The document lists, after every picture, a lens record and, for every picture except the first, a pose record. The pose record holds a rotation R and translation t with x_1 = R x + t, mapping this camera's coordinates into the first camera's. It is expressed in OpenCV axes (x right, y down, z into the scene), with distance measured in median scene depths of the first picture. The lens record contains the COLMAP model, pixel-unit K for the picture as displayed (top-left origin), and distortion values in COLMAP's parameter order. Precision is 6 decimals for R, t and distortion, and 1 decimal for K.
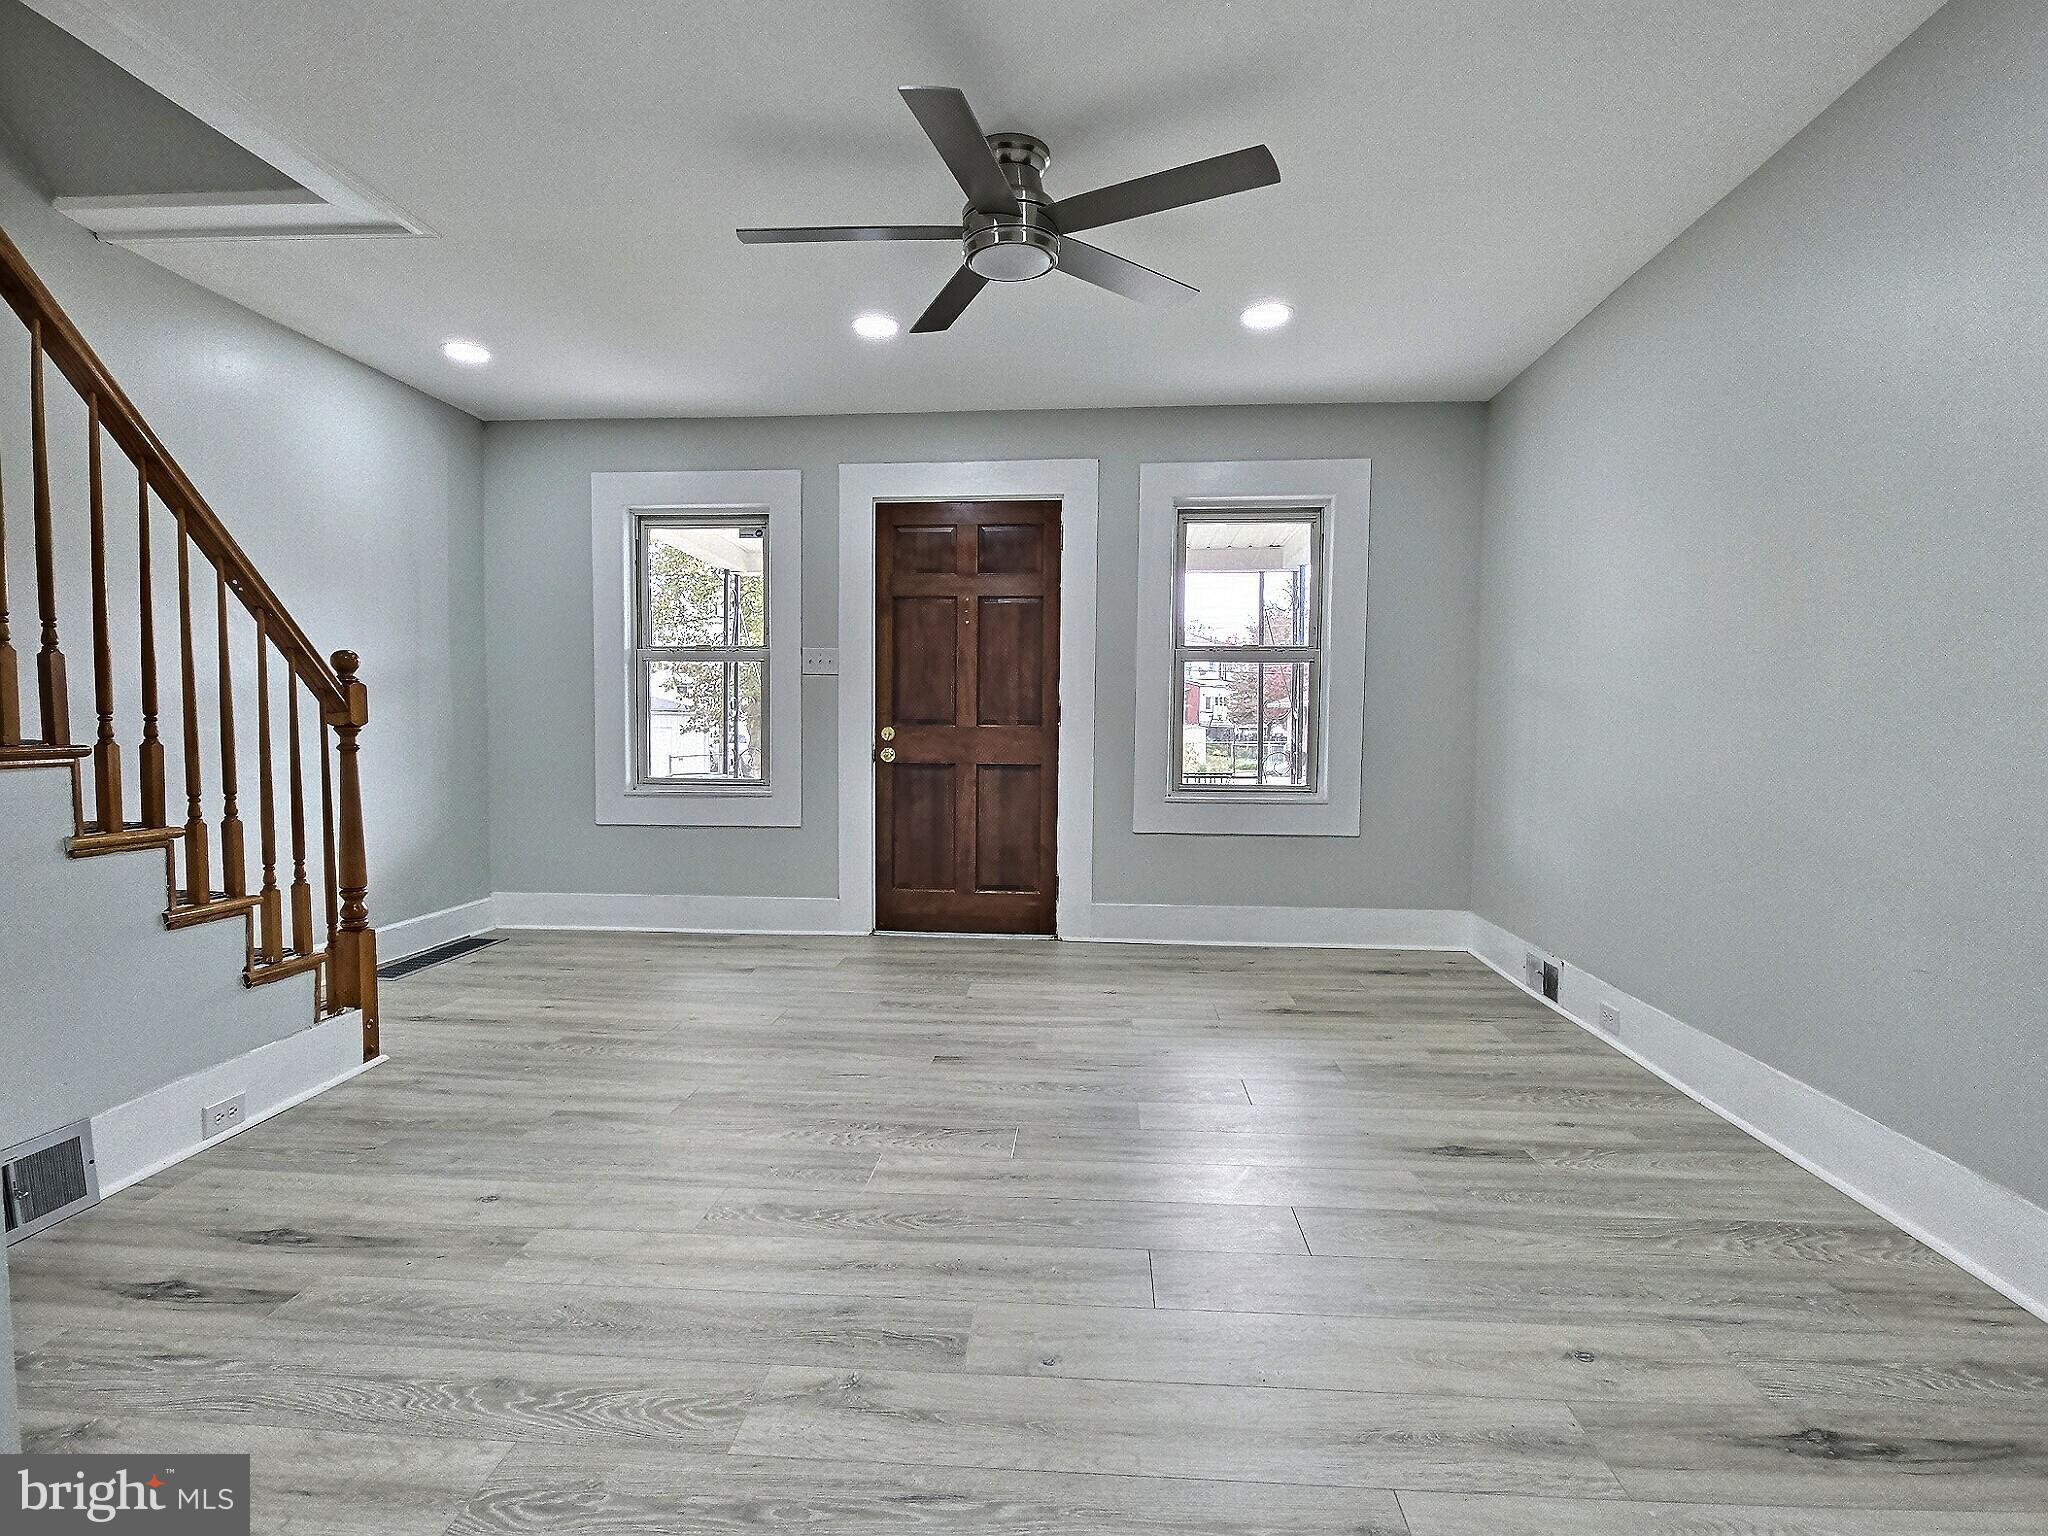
lens RADIAL K [[1053.5, 0, 1010.6], [0, 1053.5, 772.9], [0, 0, 1]] dist [-0.003901, -0.007013]
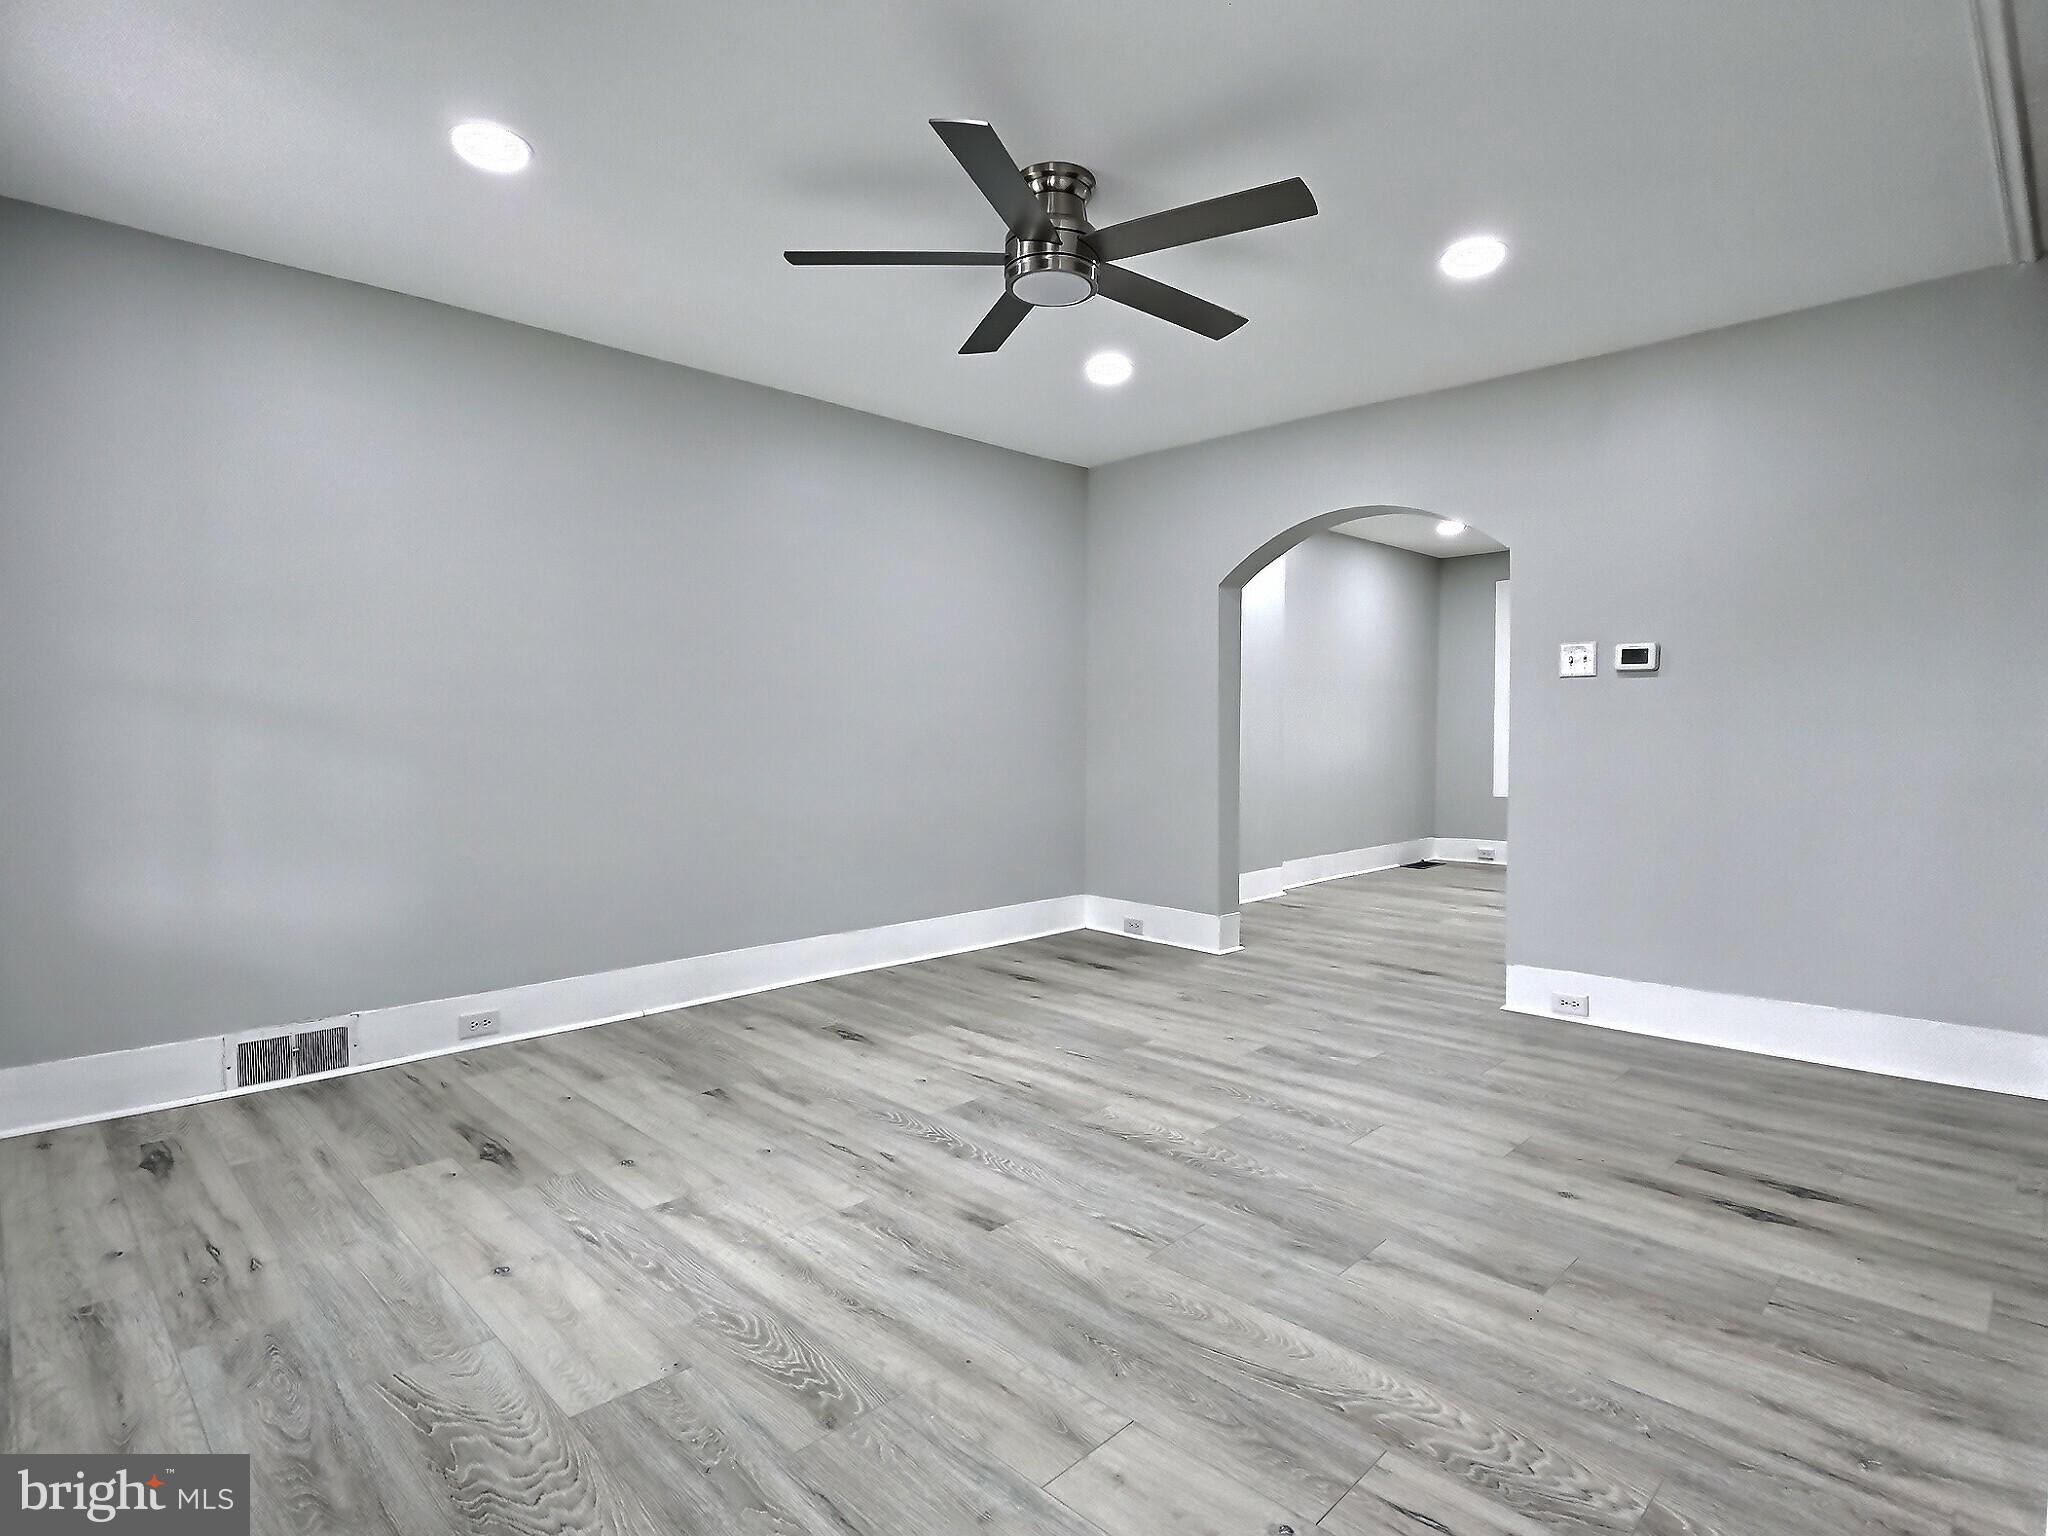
lens RADIAL K [[1053.5, 0, 1014.4], [0, 1053.5, 780.5], [0, 0, 1]] dist [-0.003901, -0.007013]
pose [[-0.760694, -0.031932, 0.648325, -0.413717], [0.029683, 0.996033, 0.083884, -0.065118], [-0.648432, 0.083054, -0.756729, 1.181327]]
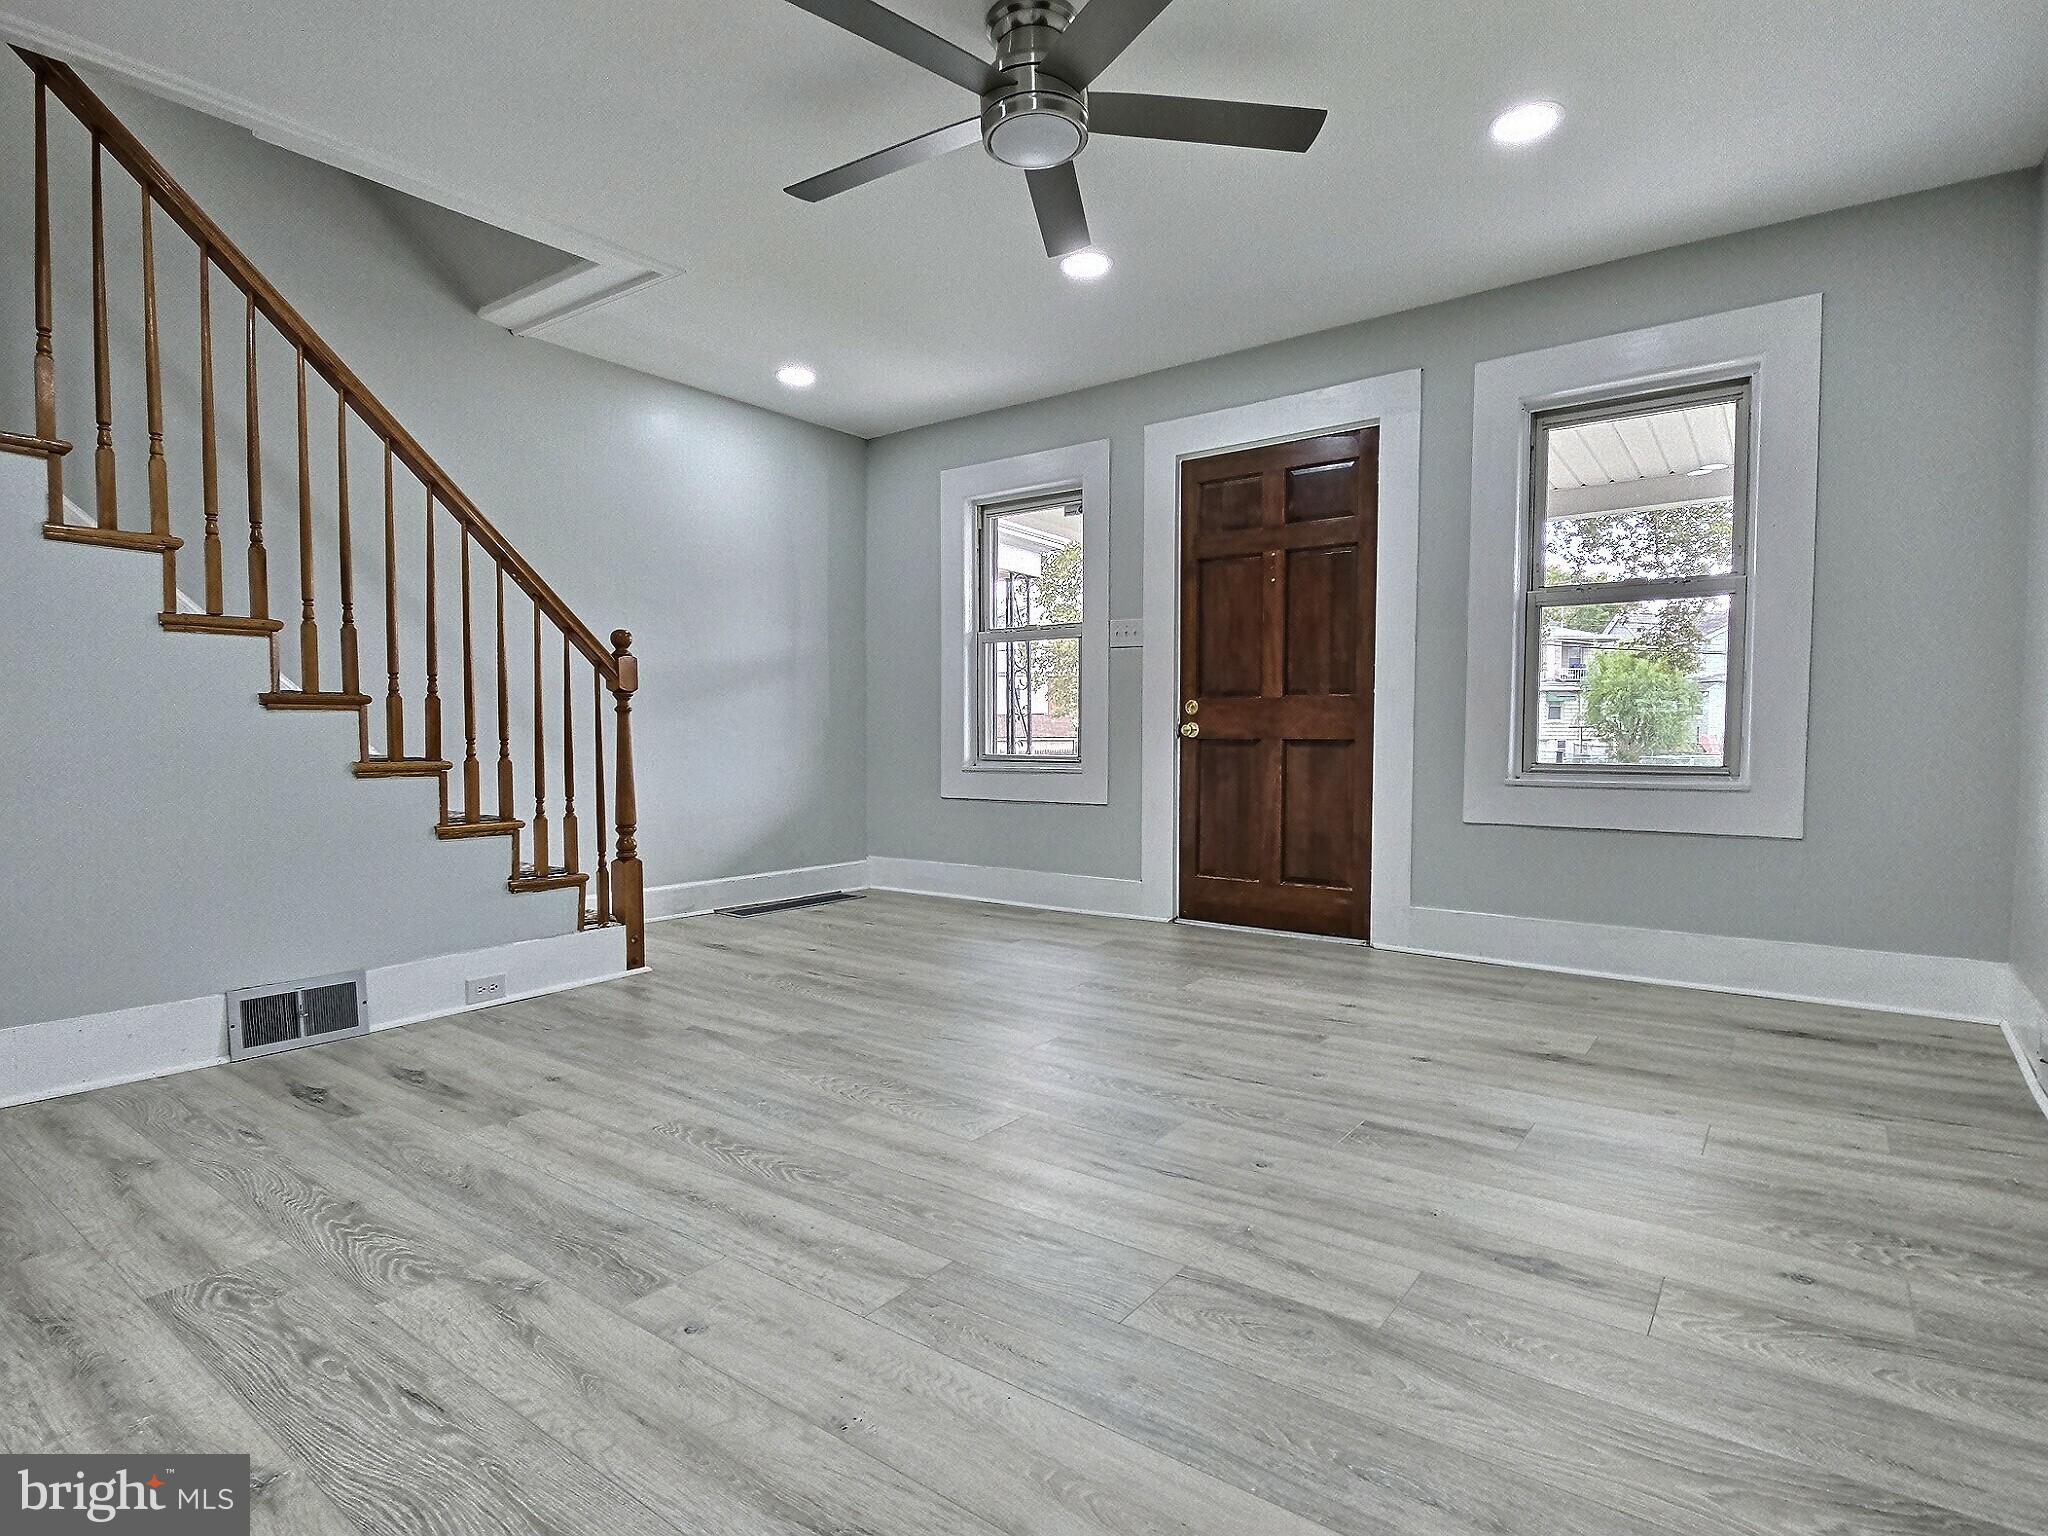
lens RADIAL K [[1053.5, 0, 1013.3], [0, 1053.5, 779.2], [0, 0, 1]] dist [-0.003901, -0.007013]
pose [[0.844419, 0.015983, -0.535445, 0.304191], [-0.019265, 0.999814, -0.000536, 0.036189], [0.535337, 0.010768, 0.844570, 0.159500]]
